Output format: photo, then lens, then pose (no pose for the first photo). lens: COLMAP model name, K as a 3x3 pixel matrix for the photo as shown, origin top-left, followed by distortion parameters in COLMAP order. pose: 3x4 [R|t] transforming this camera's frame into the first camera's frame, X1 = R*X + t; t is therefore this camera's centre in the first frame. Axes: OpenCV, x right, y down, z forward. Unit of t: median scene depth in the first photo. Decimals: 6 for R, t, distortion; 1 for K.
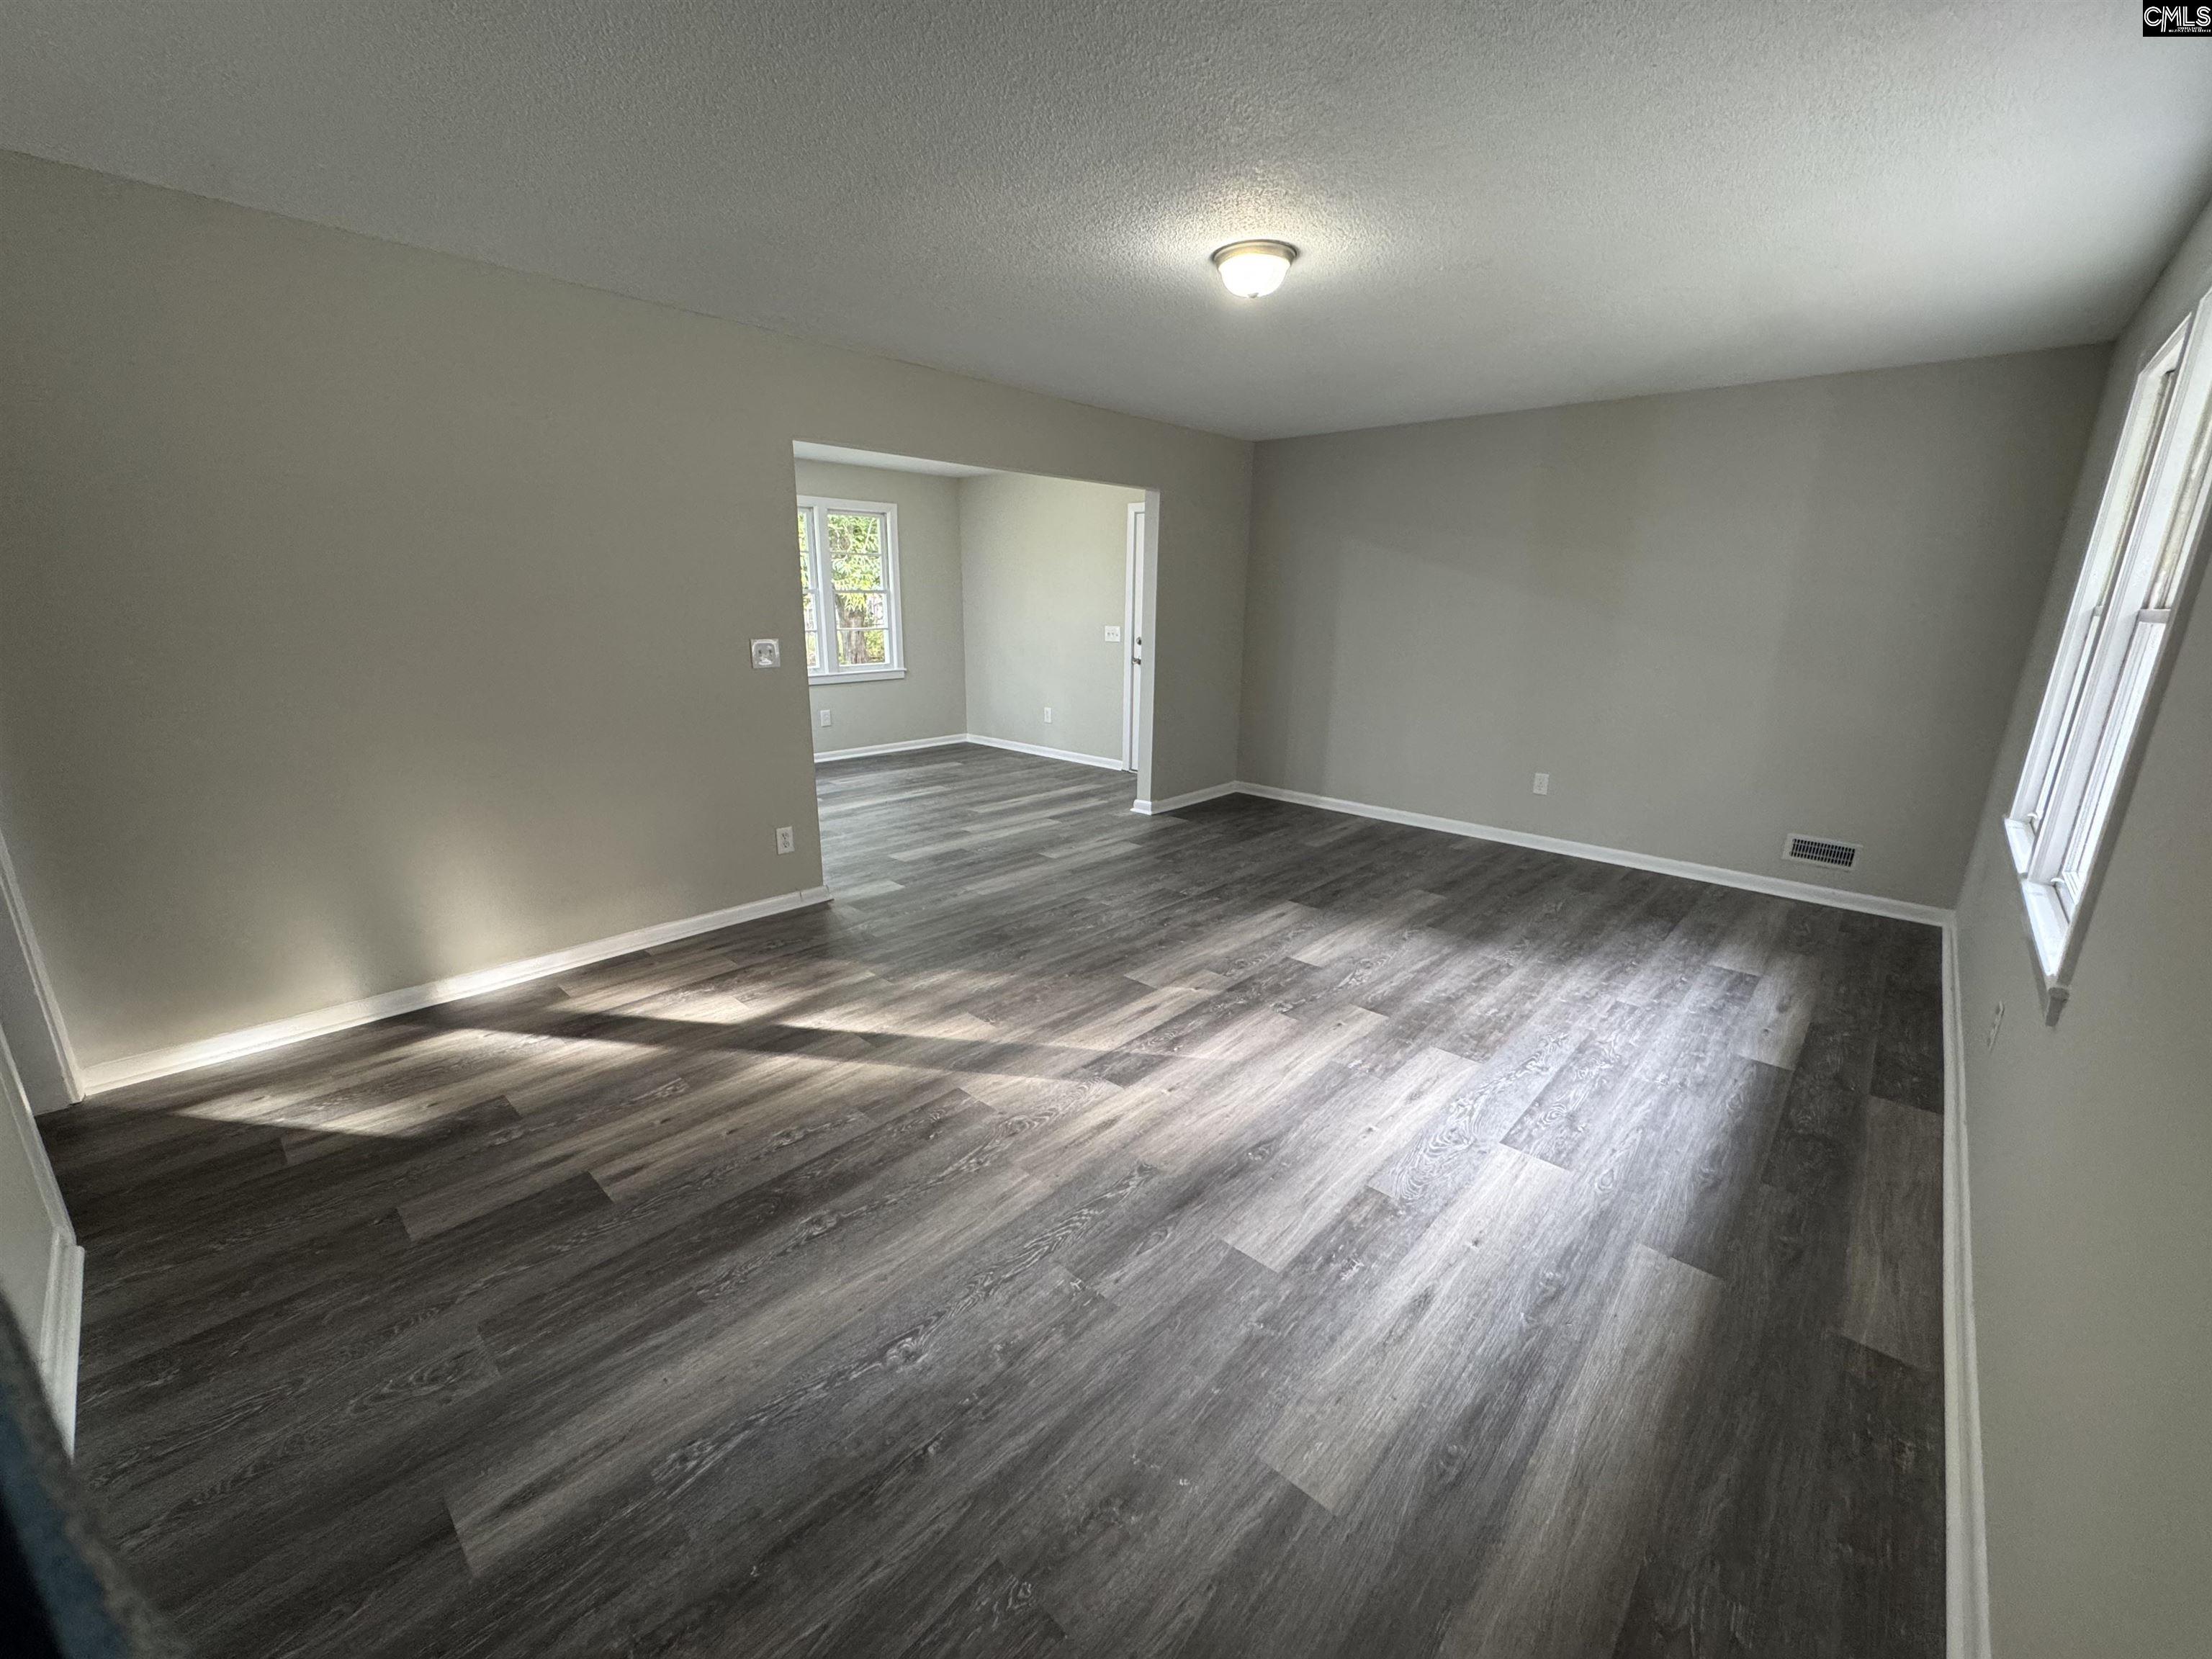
lens RADIAL K [[883.8, 0, 1103.8], [0, 883.8, 830.3], [0, 0, 1]] dist [0.001637, 0.000601]
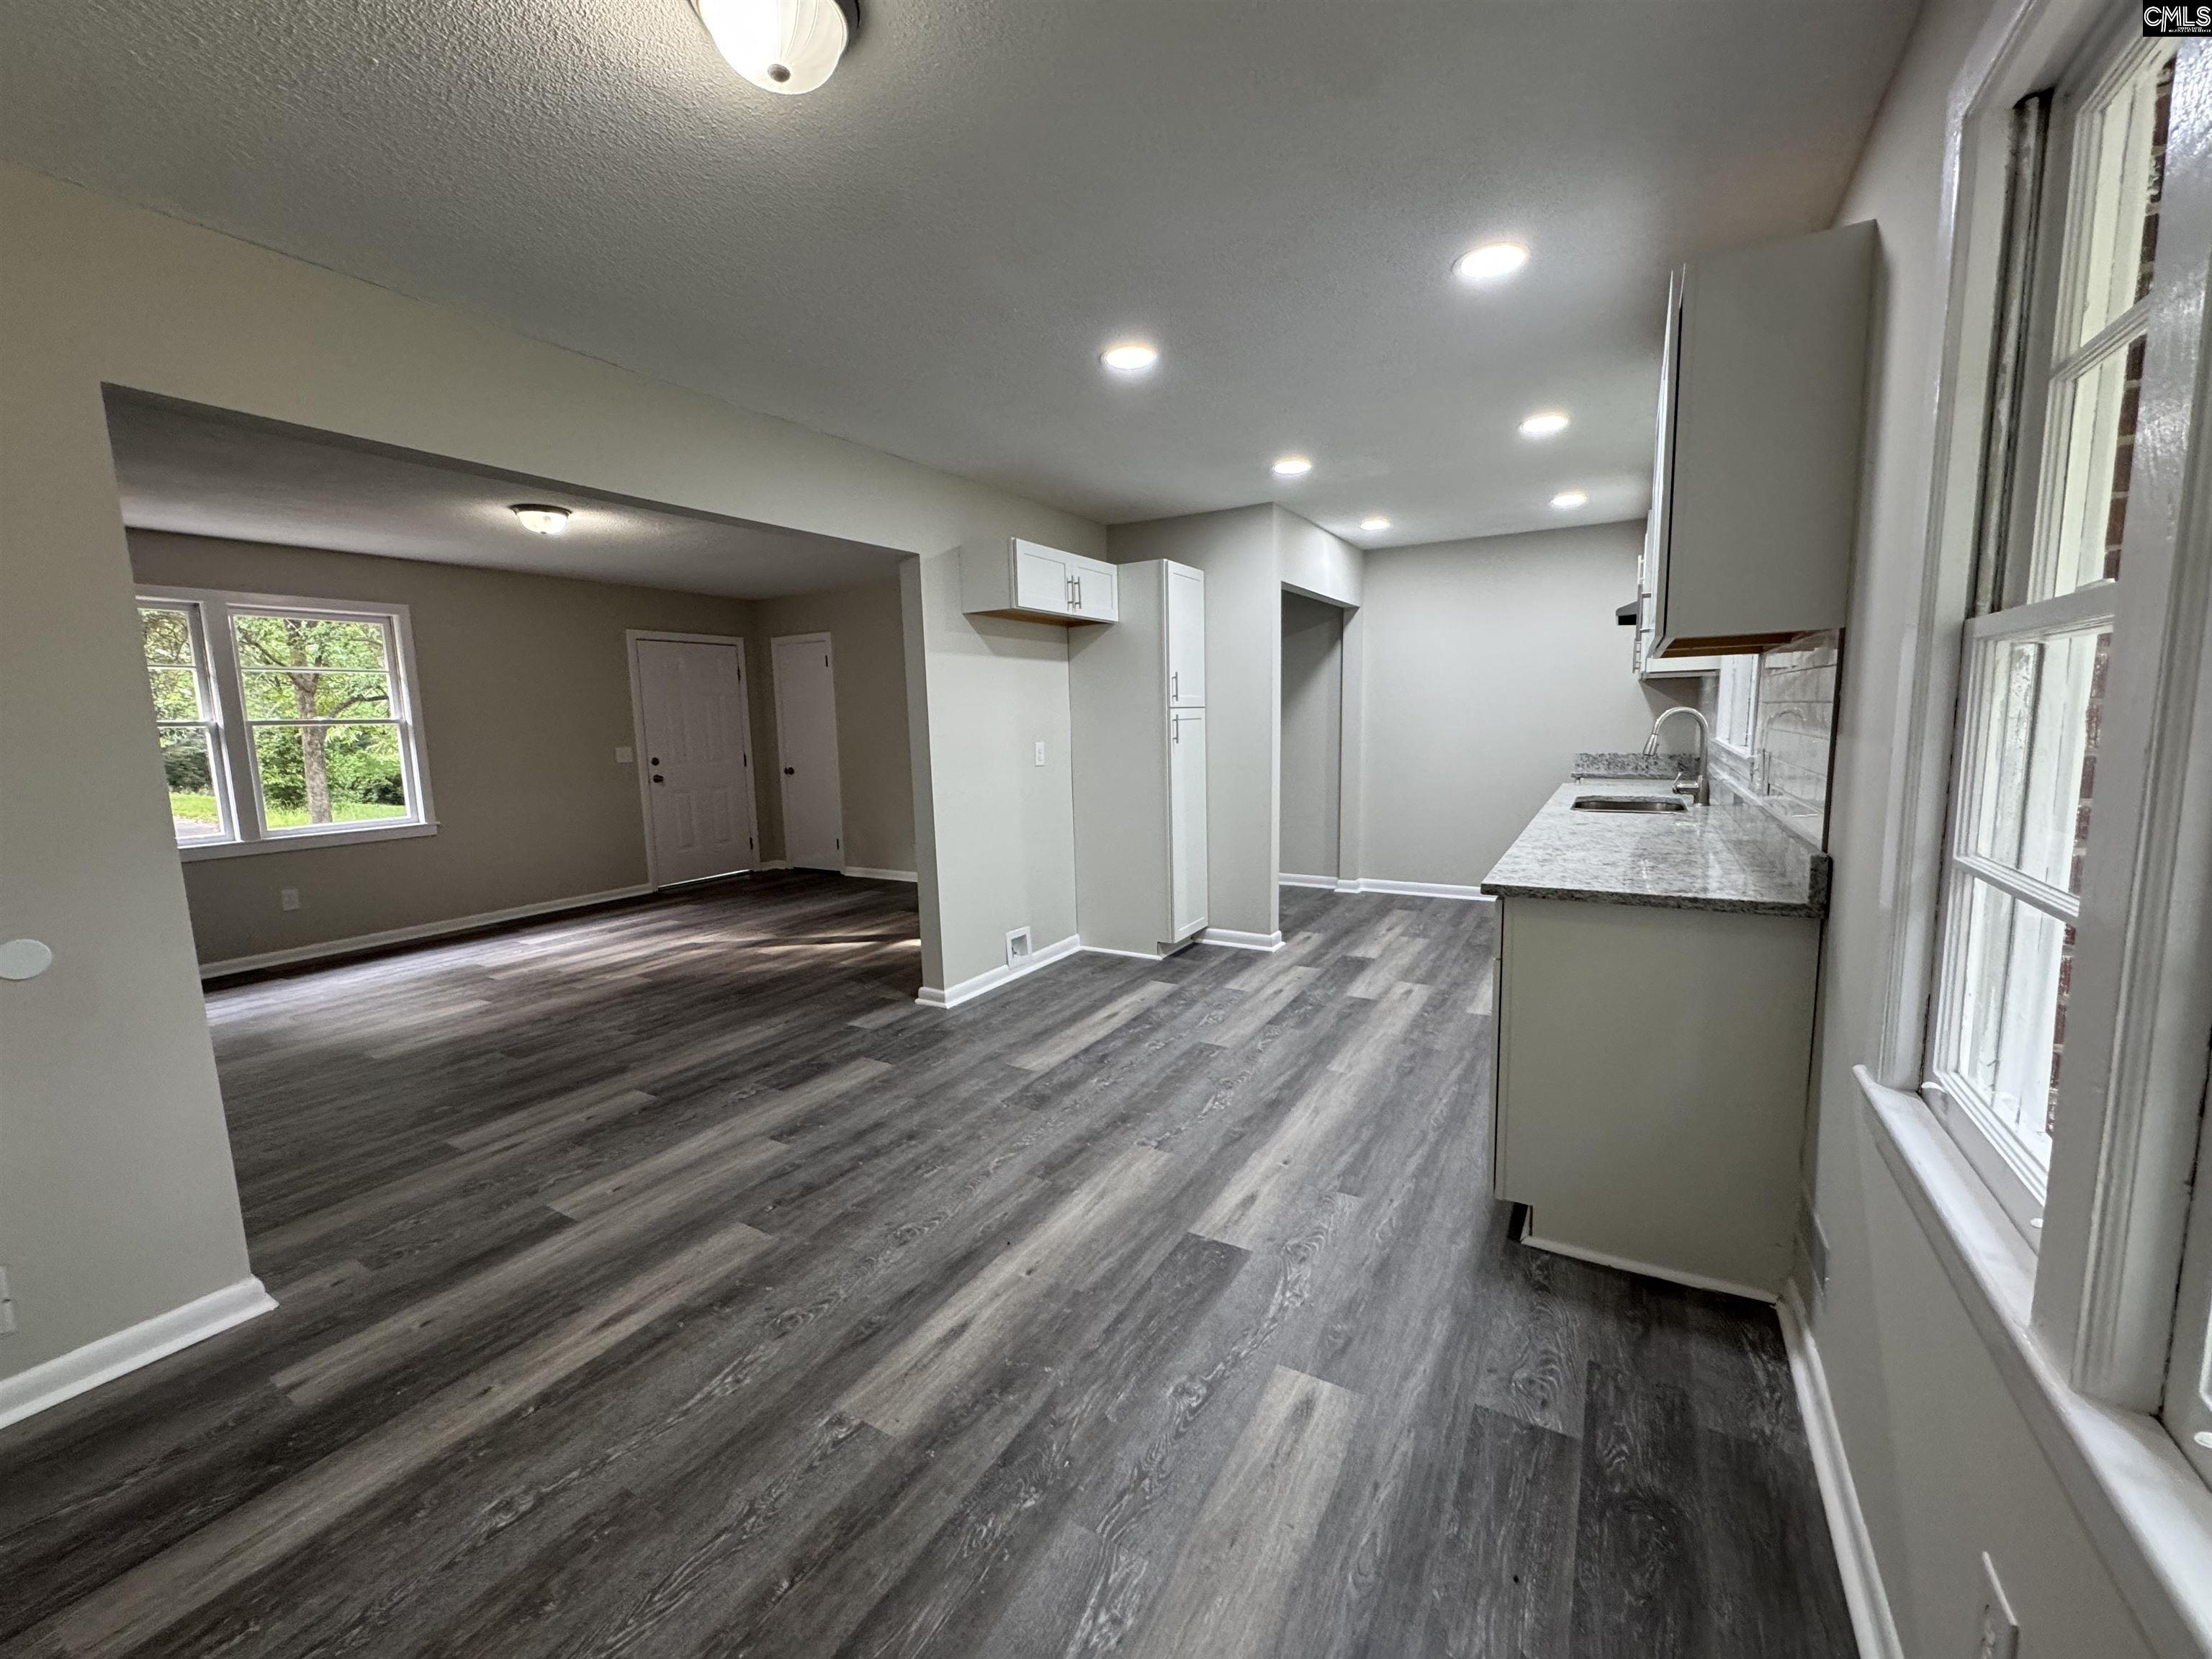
lens RADIAL K [[883.8, 0, 1102.4], [0, 883.8, 826.4], [0, 0, 1]] dist [0.001637, 0.000601]
pose [[-0.978232, 0.035673, -0.204426, -0.282136], [-0.041947, 0.930785, 0.363151, -0.426763], [0.203231, 0.363821, -0.909028, 1.675215]]
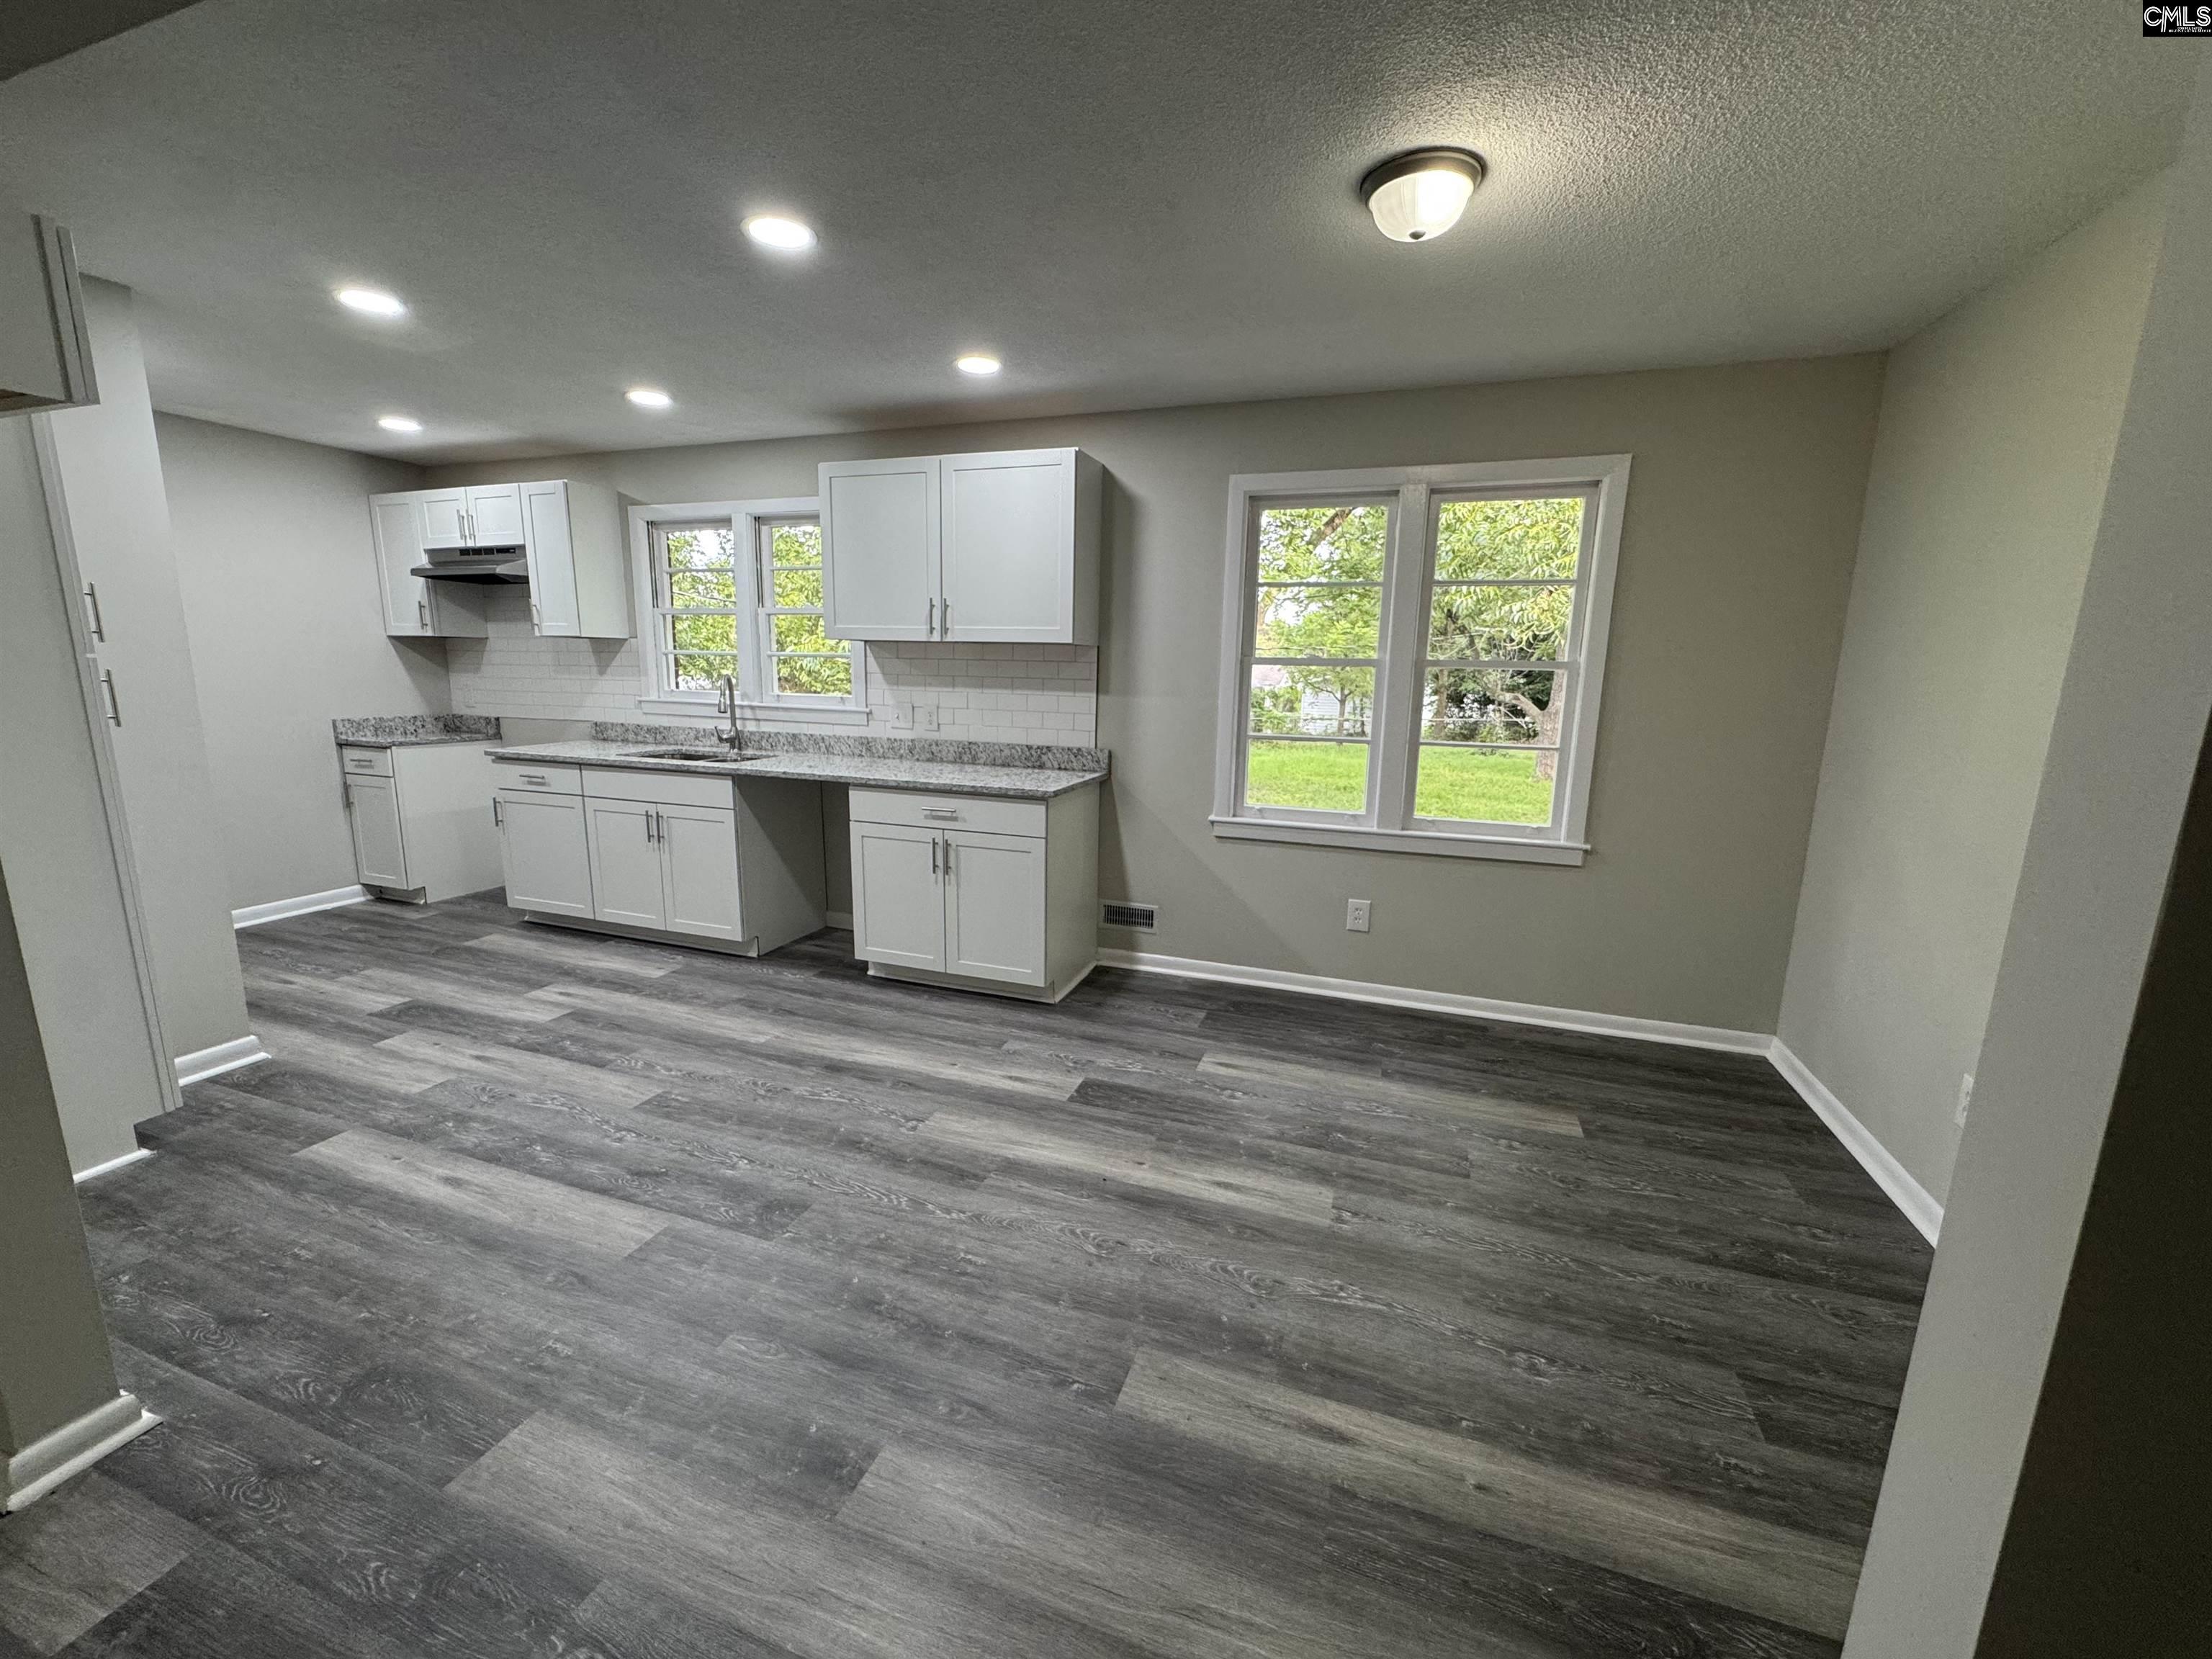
lens RADIAL K [[883.8, 0, 1092.6], [0, 883.8, 831.2], [0, 0, 1]] dist [0.001637, 0.000601]
pose [[0.386453, 0.164758, -0.907474, 0.109535], [-0.247149, 0.966430, 0.070212, -0.272610], [0.888578, 0.197148, 0.414199, 1.052794]]
